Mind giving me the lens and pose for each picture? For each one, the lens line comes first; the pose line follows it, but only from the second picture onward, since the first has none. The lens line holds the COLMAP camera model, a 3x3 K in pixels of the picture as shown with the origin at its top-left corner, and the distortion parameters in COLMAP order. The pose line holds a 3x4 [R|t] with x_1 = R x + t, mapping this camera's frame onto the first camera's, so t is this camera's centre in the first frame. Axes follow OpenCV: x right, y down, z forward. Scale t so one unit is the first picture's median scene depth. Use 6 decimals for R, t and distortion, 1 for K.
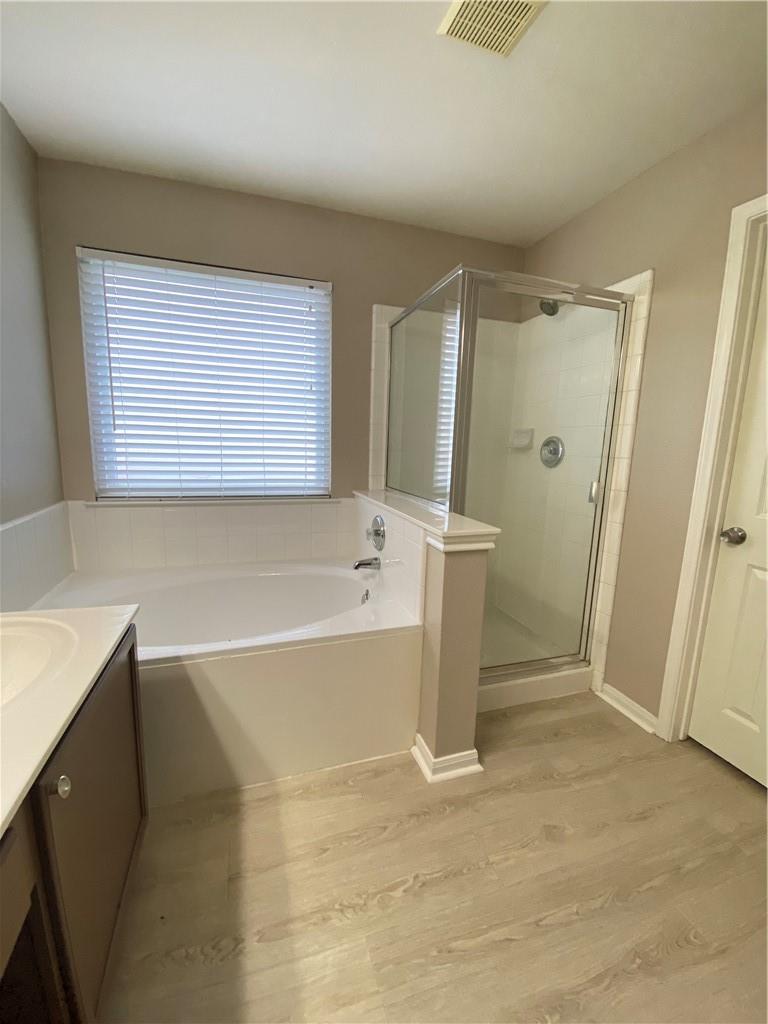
lens RADIAL K [[416.6, 0, 383.8], [0, 416.6, 516.6], [0, 0, 1]] dist [0.010644, -0.014418]
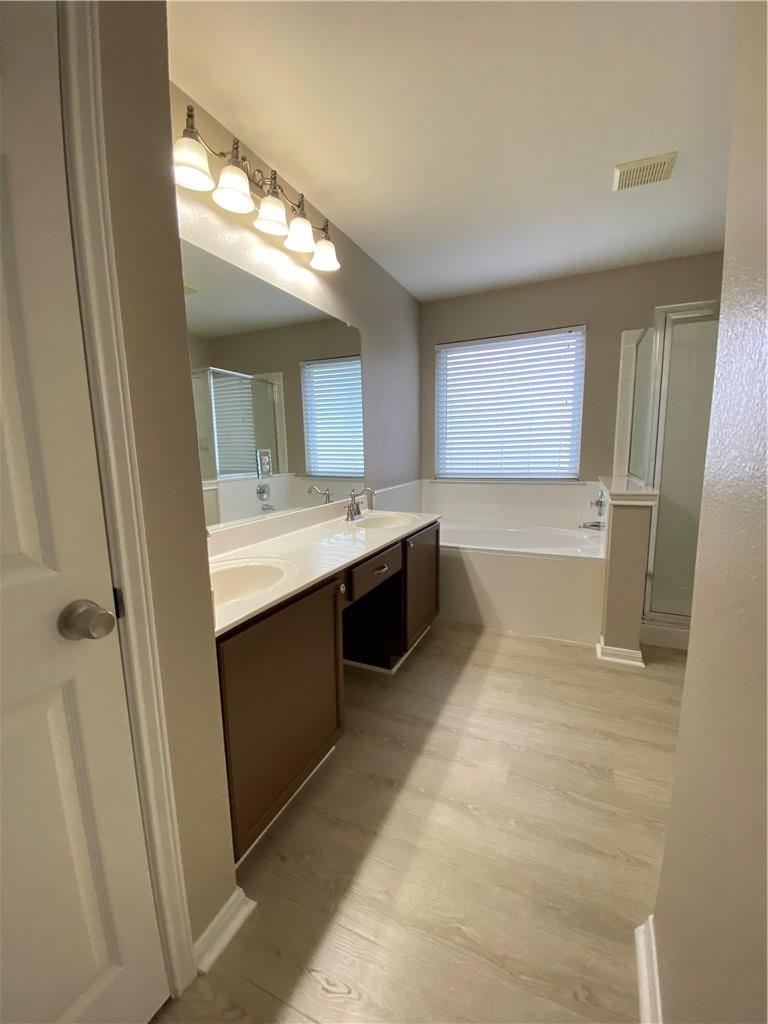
lens RADIAL K [[416.6, 0, 382.0], [0, 416.6, 508.2], [0, 0, 1]] dist [0.010644, -0.014418]
pose [[0.725460, 0.046399, -0.686699, 0.526651], [-0.071306, 0.997423, -0.007937, 0.152509], [0.684561, 0.054724, 0.726899, -0.631298]]
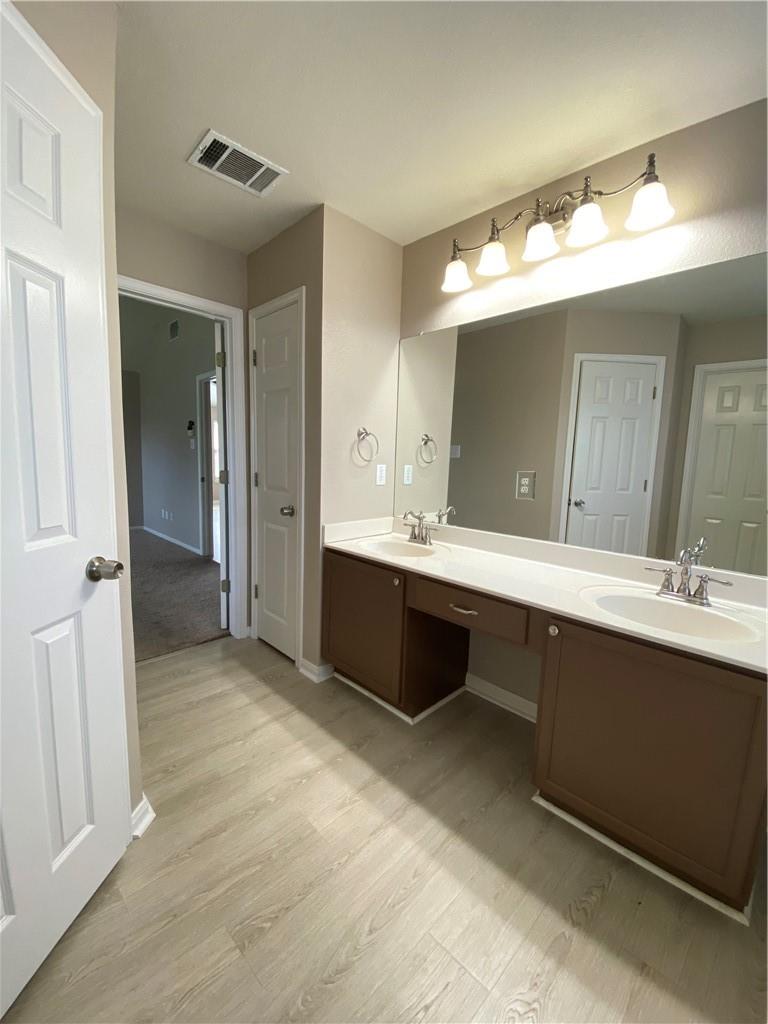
lens RADIAL K [[416.6, 0, 388.1], [0, 416.6, 511.4], [0, 0, 1]] dist [0.010644, -0.014418]
pose [[-0.886620, -0.014062, -0.462285, 0.386987], [-0.149780, 0.954401, 0.258233, -0.144097], [0.437574, 0.298196, -0.848297, 0.876895]]
